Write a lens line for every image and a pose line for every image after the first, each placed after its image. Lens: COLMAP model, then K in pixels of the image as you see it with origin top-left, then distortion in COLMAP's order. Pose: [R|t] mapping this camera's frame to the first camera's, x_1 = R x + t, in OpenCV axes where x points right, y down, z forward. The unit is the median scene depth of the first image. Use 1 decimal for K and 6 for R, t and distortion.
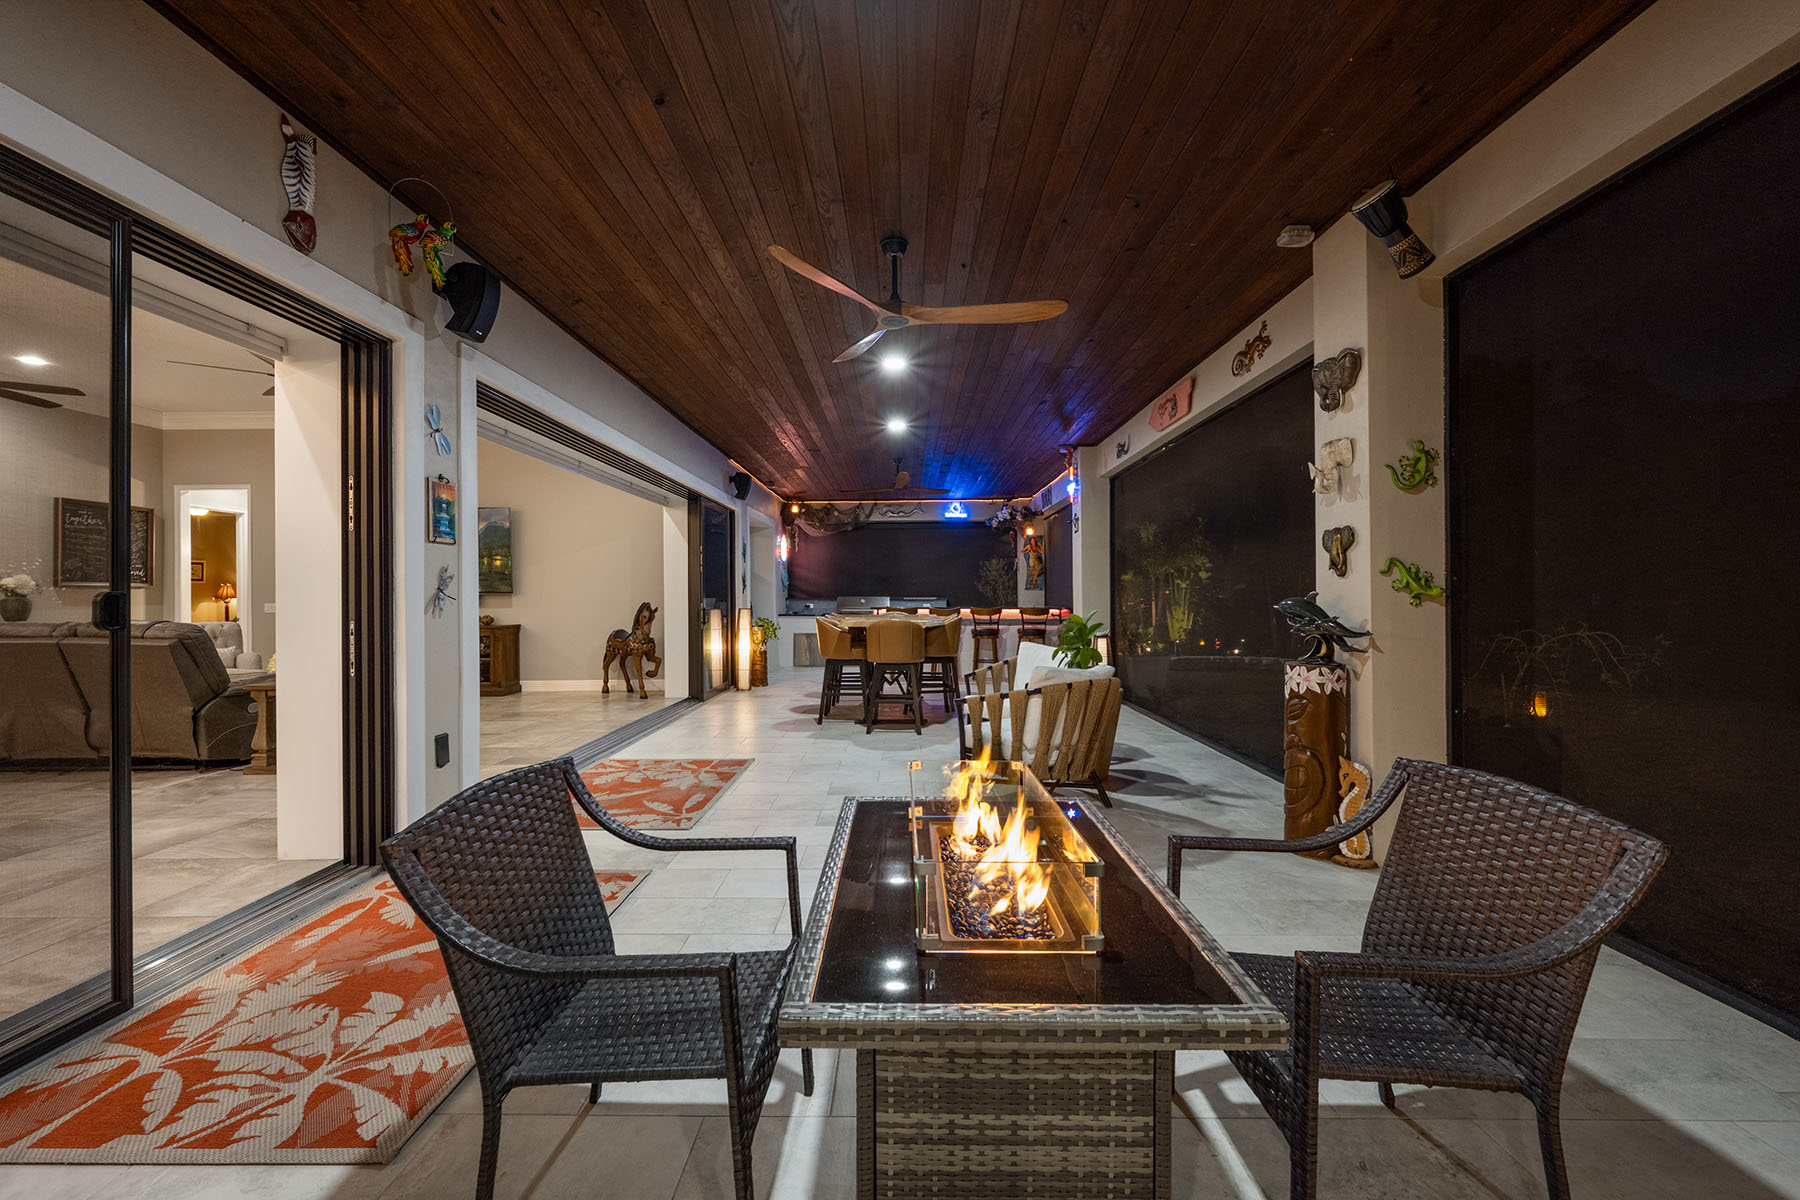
lens RADIAL K [[725.3, 0, 895.9], [0, 725.3, 597.7], [0, 0, 1]] dist [0.000134, 0.000002]
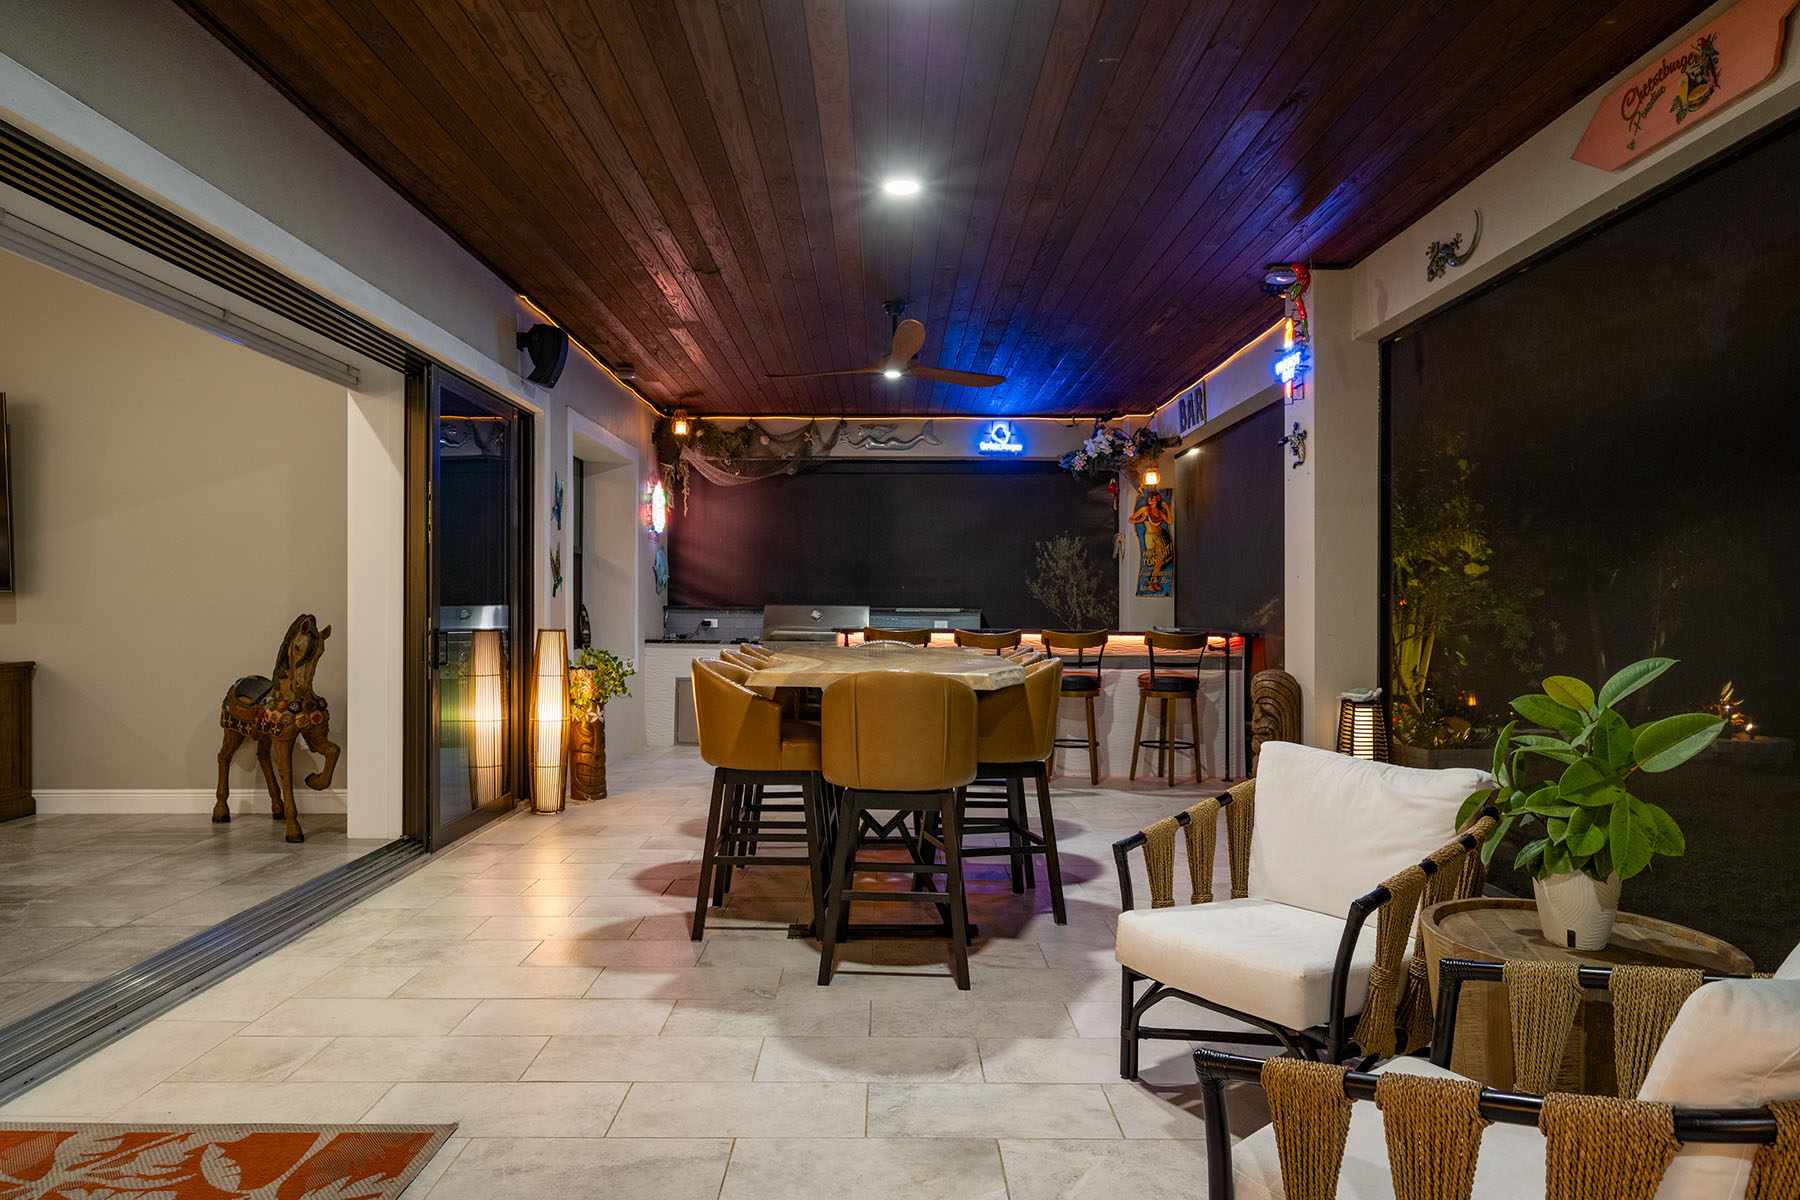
lens RADIAL K [[1087.9, 0, 901.3], [0, 1087.9, 602.0], [0, 0, 1]] dist [-0.000829, -0.000101]
pose [[0.999464, 0.010127, 0.031120, -0.012162], [-0.009967, 0.999936, -0.005288, -0.000750], [-0.031171, 0.004975, 0.999502, 0.302692]]
